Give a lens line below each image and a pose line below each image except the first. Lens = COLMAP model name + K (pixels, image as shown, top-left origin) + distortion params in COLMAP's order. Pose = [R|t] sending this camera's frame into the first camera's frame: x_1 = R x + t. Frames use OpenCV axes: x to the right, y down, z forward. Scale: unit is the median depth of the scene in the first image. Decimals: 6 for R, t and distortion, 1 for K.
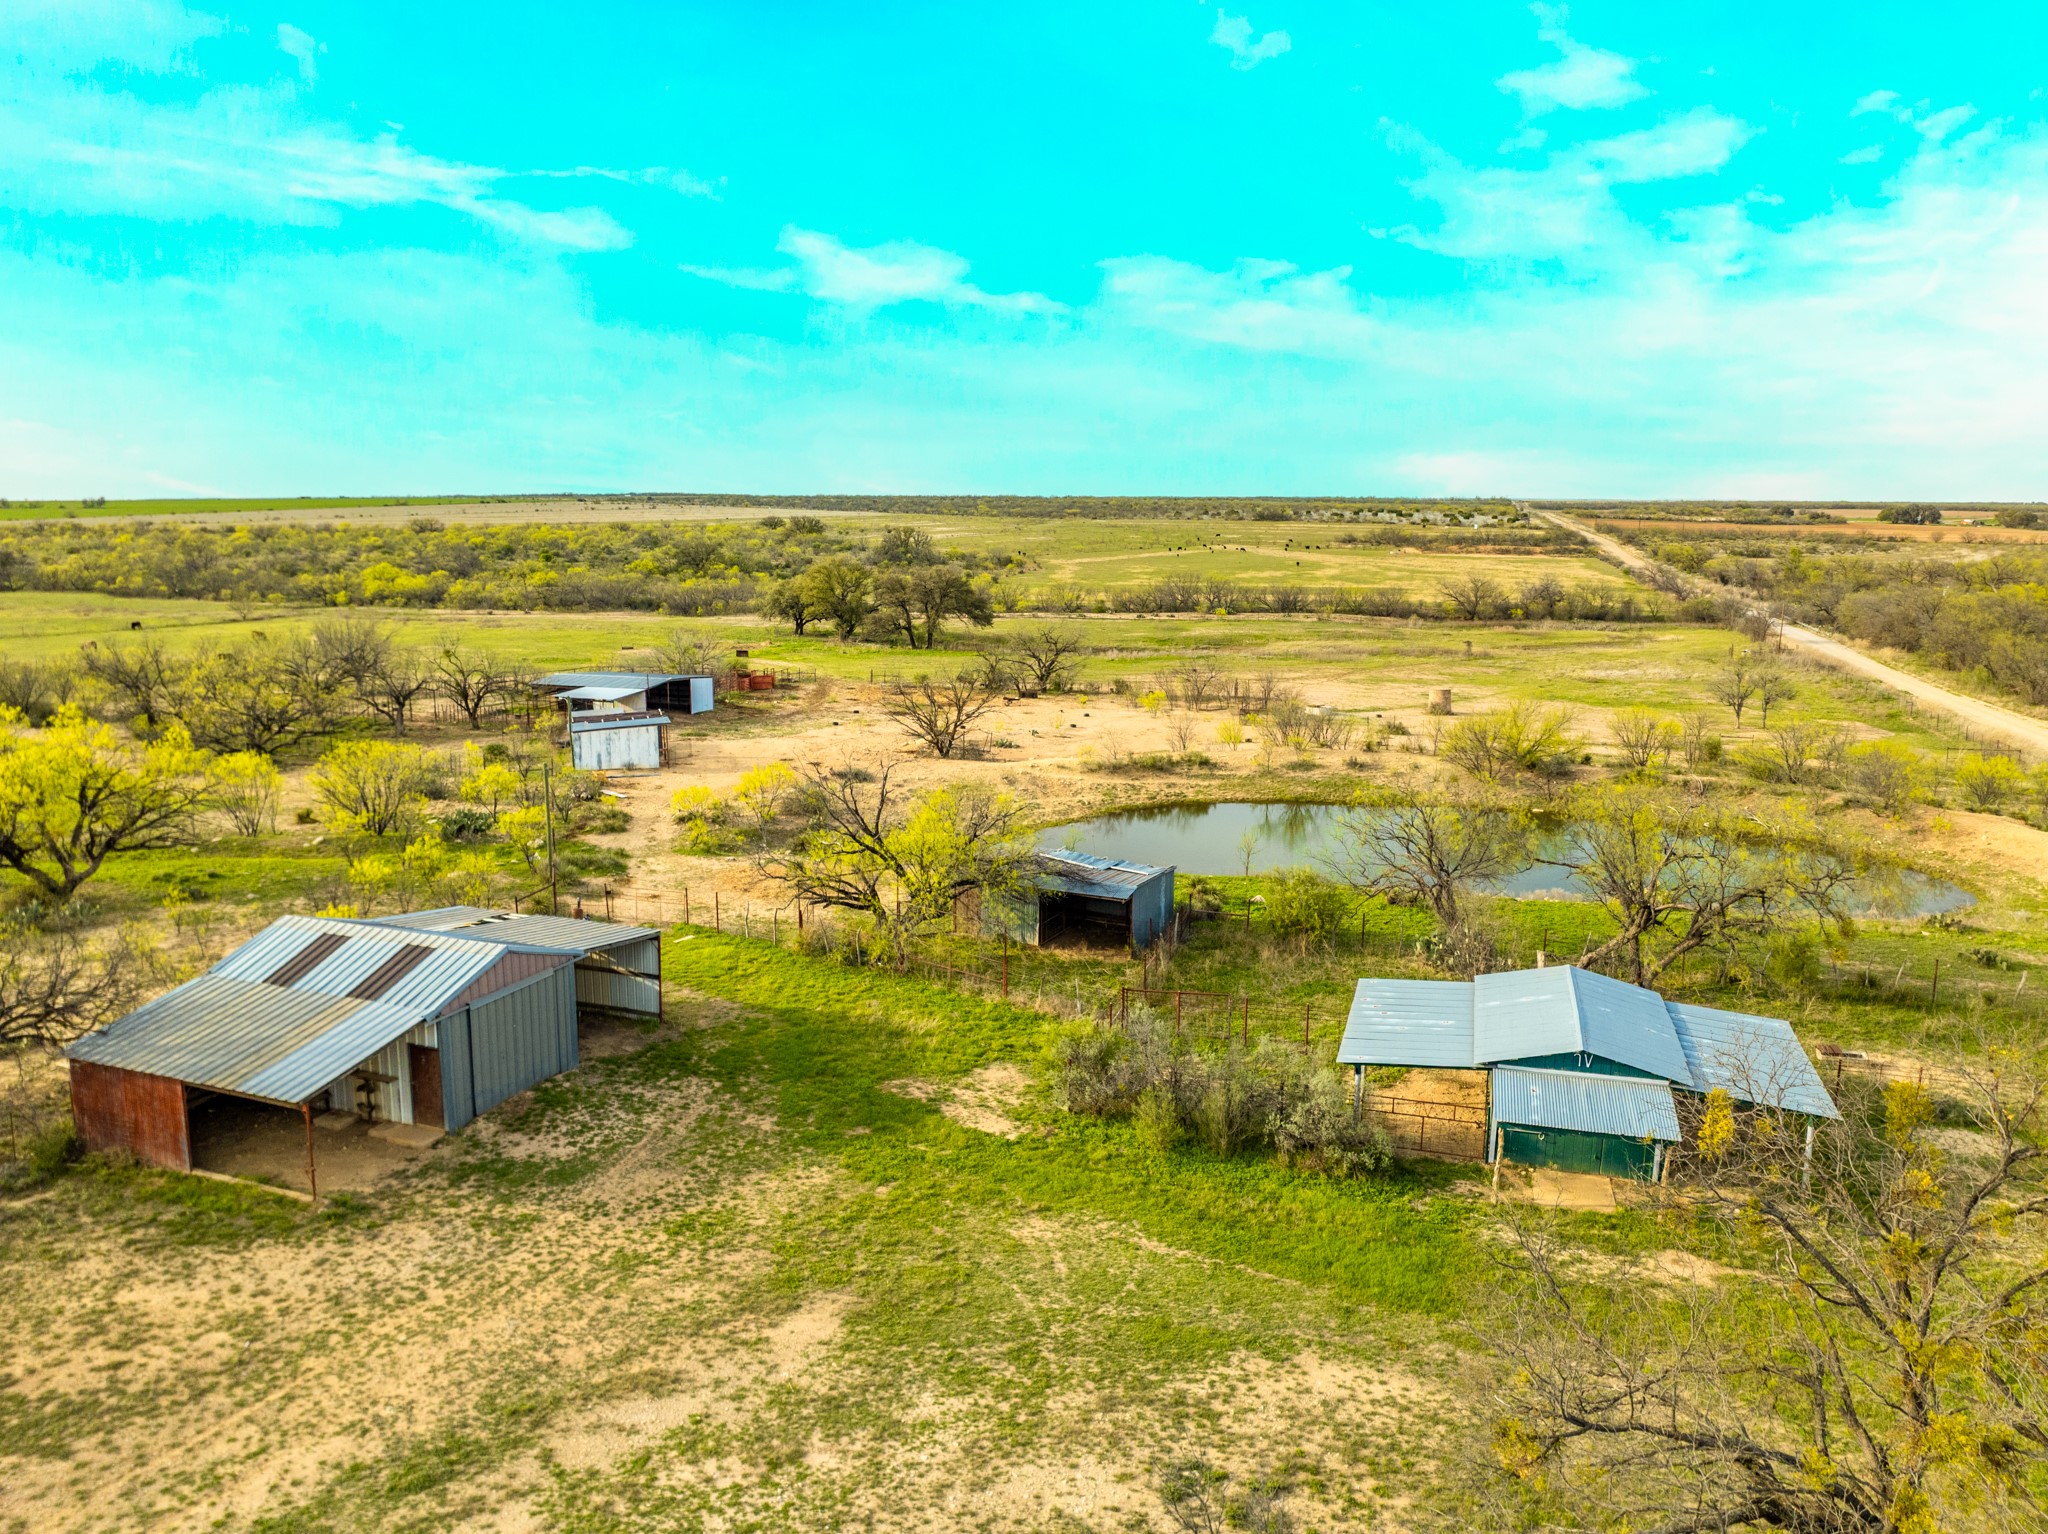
lens RADIAL K [[1448.7, 0, 1024.0], [0, 1448.7, 767.0], [0, 0, 1]] dist [-0.030267, -0.000584]
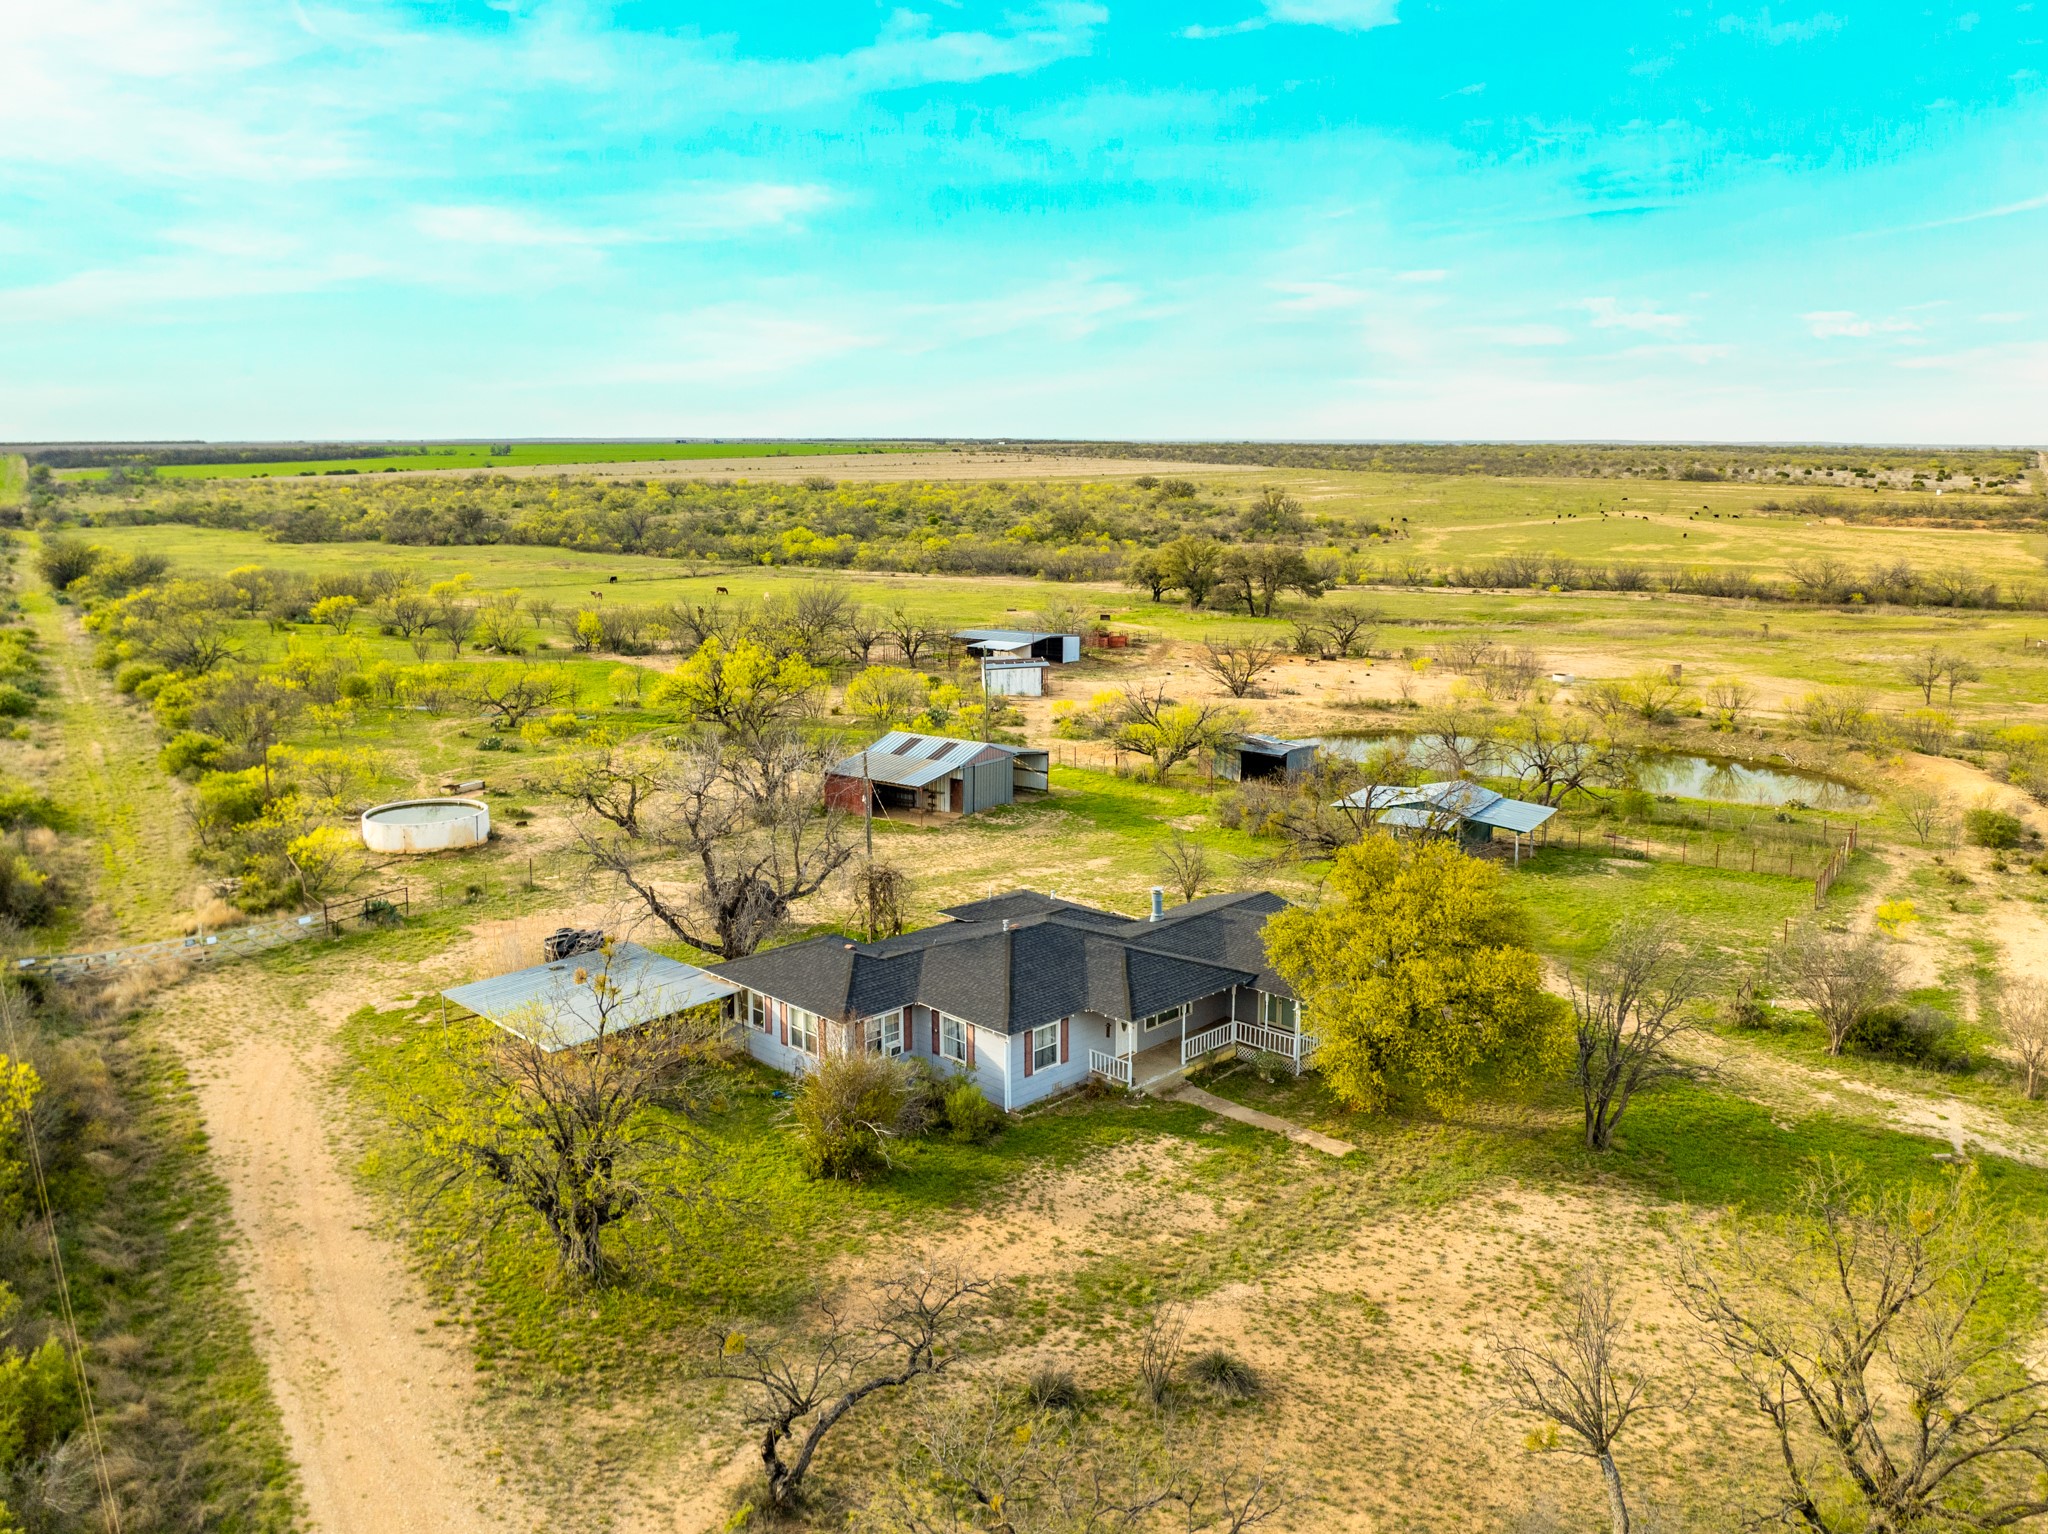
lens RADIAL K [[1574.7, 0, 1005.2], [0, 1574.7, 766.9], [0, 0, 1]] dist [-0.029318, -0.003459]
pose [[0.966019, 0.049966, -0.253596, 0.140416], [-0.045479, 0.998688, 0.023529, 0.041744], [0.254439, -0.011196, 0.967024, -0.641152]]
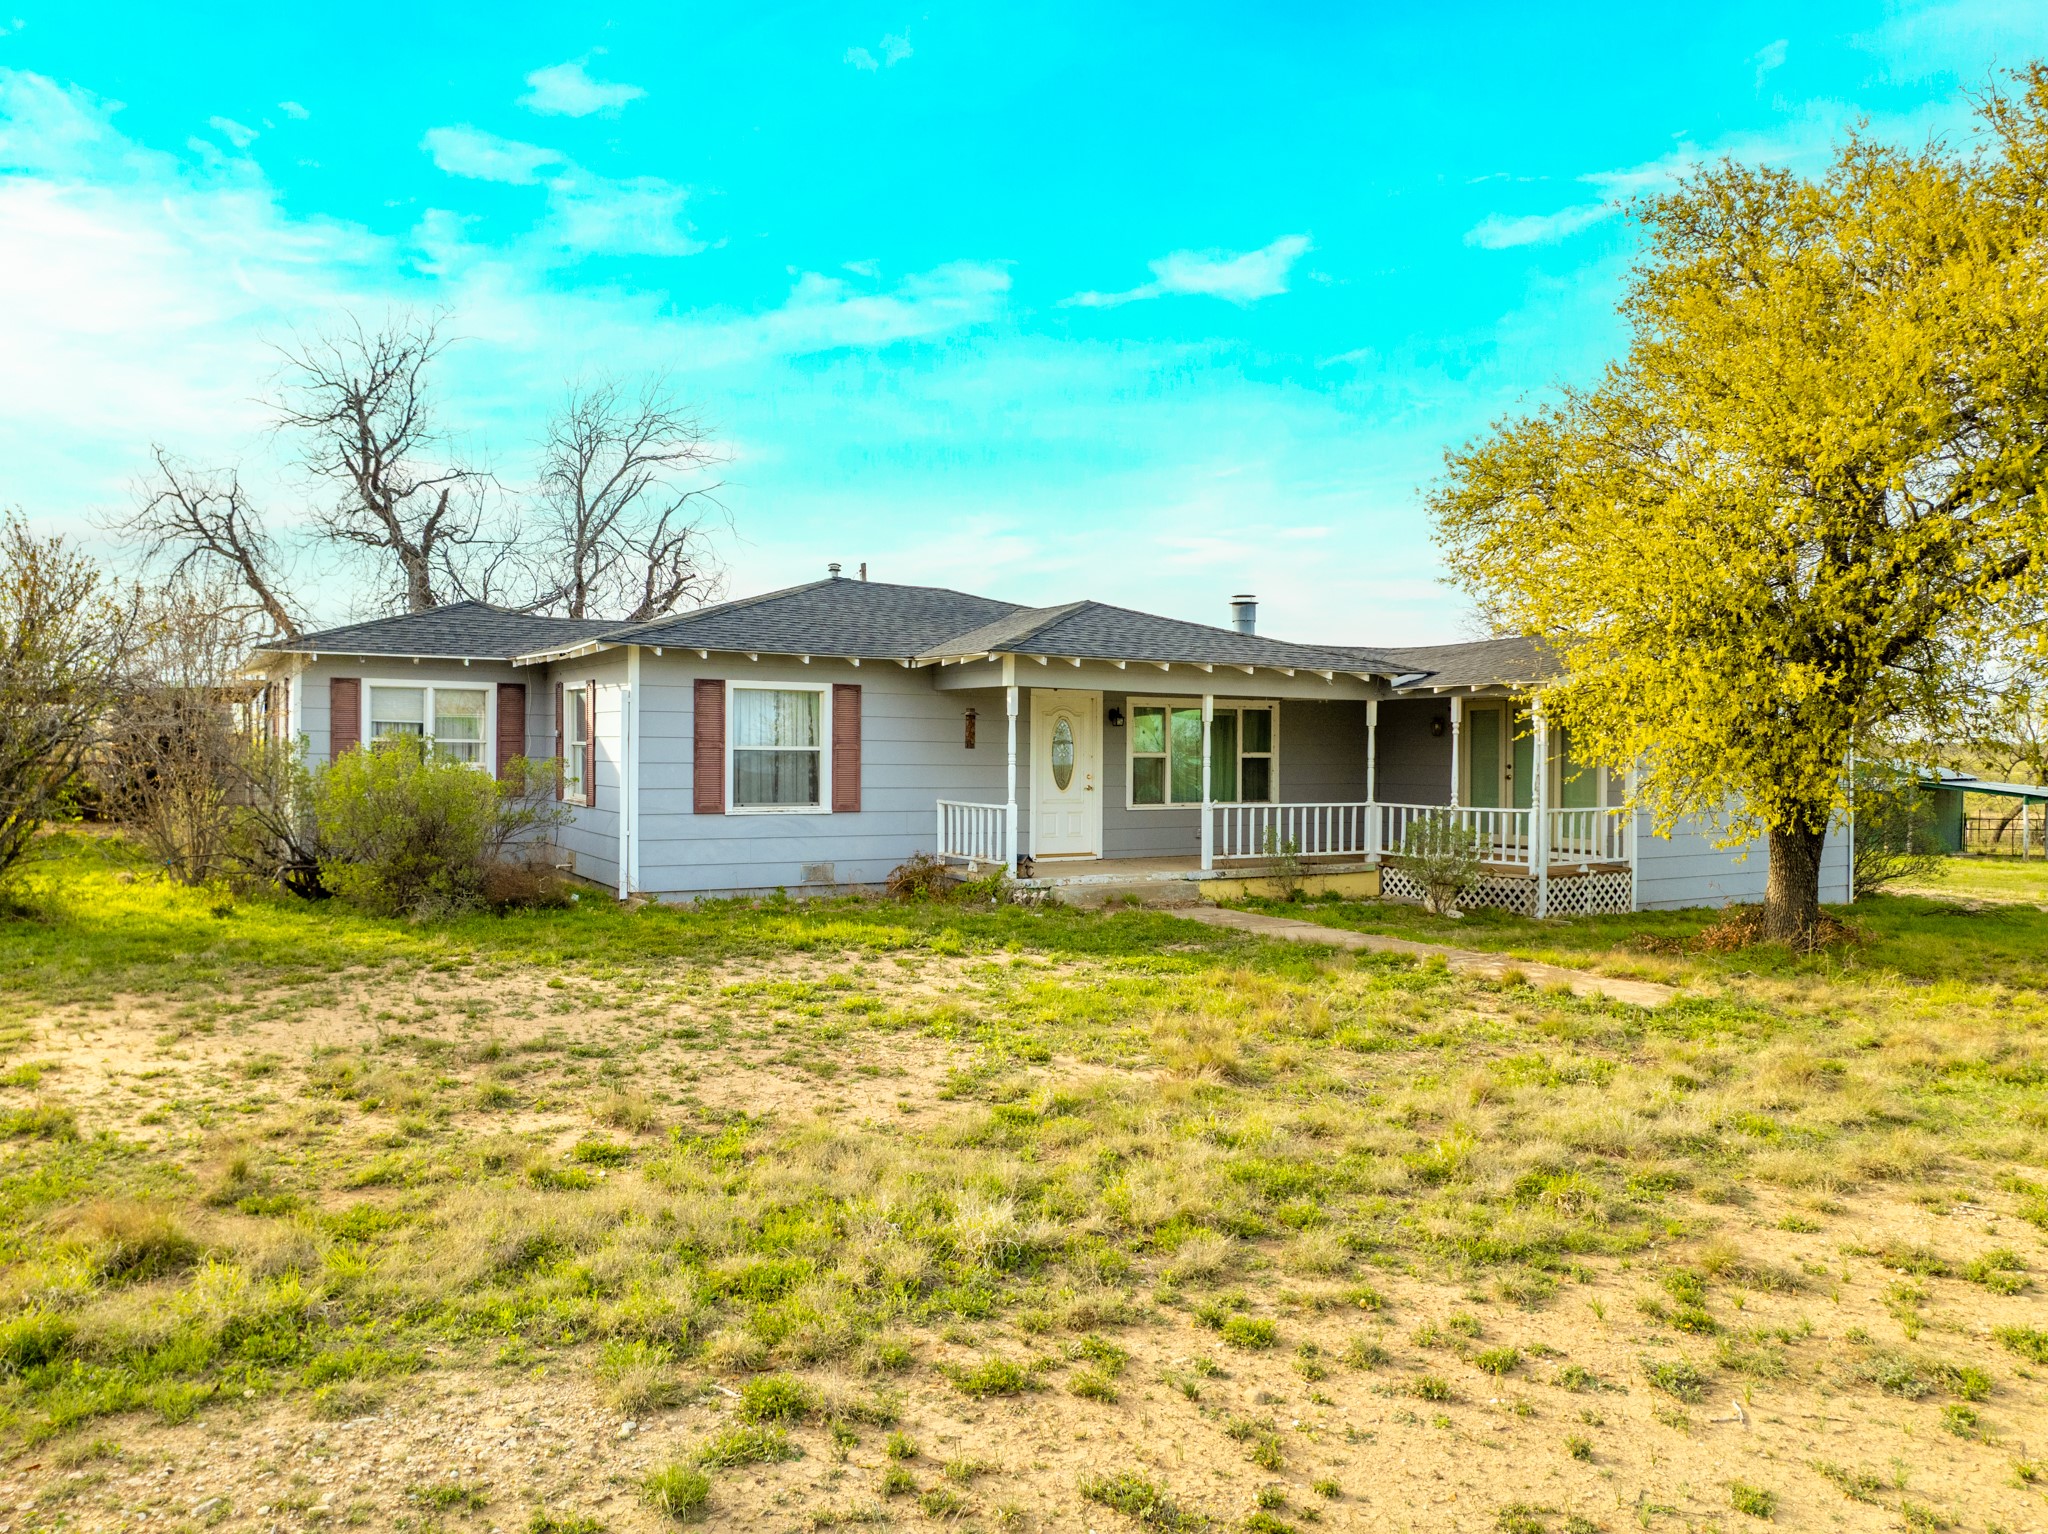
lens RADIAL K [[1430.5, 0, 1024.0], [0, 1430.5, 767.0], [0, 0, 1]] dist [-0.033366, 0.000744]
pose [[0.872369, 0.013377, -0.488664, 0.133350], [-0.092825, 0.985971, -0.138722, 0.181159], [0.479953, 0.166377, 0.861373, -0.230671]]
